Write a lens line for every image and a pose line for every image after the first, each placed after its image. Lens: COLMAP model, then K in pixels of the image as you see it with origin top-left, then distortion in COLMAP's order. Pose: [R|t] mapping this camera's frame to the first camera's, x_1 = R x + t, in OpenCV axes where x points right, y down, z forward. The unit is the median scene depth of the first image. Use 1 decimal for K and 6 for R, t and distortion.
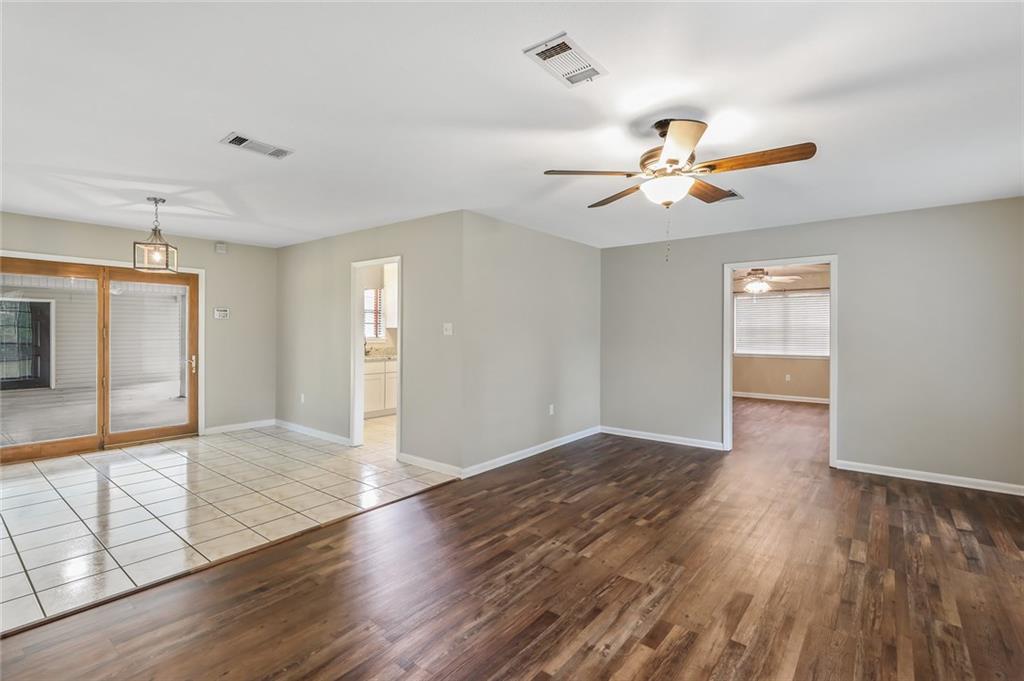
lens RADIAL K [[471.0, 0, 511.6], [0, 471.0, 331.1], [0, 0, 1]] dist [0.001773, -0.000106]
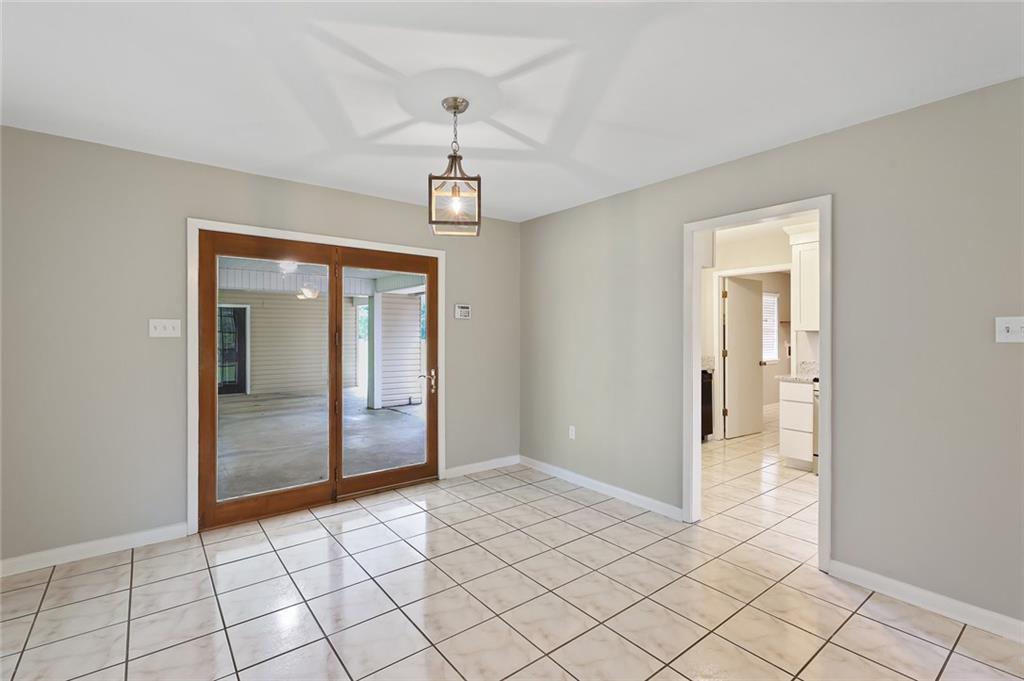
lens RADIAL K [[471.0, 0, 511.6], [0, 471.0, 331.1], [0, 0, 1]] dist [0.001773, -0.000106]
pose [[0.971505, -0.007006, -0.236916, -0.383336], [0.005086, 0.999949, -0.008714, -0.000189], [0.236965, 0.007260, 0.971491, 0.322050]]
